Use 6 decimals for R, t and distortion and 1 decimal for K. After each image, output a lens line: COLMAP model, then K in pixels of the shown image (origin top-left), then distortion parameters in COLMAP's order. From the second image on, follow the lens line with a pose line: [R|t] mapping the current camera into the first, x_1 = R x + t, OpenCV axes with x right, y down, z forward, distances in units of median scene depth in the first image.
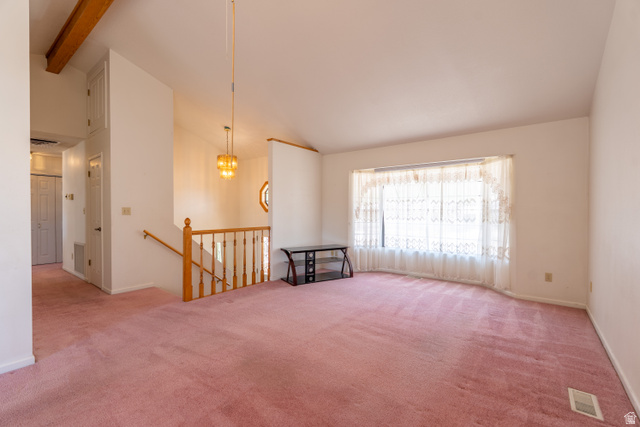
lens RADIAL K [[285.8, 0, 319.7], [0, 285.8, 215.9], [0, 0, 1]] dist [-0.004287, -0.000052]
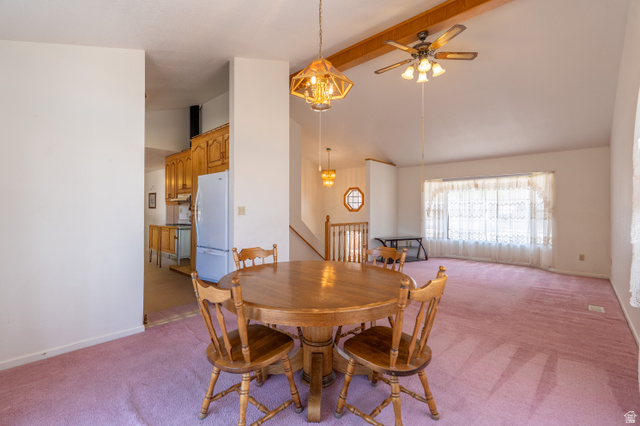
lens RADIAL K [[285.8, 0, 319.5], [0, 285.8, 209.4], [0, 0, 1]] dist [-0.004287, -0.000052]
pose [[0.996133, 0.001760, -0.087841, -0.276173], [-0.003393, 0.999824, -0.018447, 0.002759], [0.087793, 0.018674, 0.995964, -0.390821]]
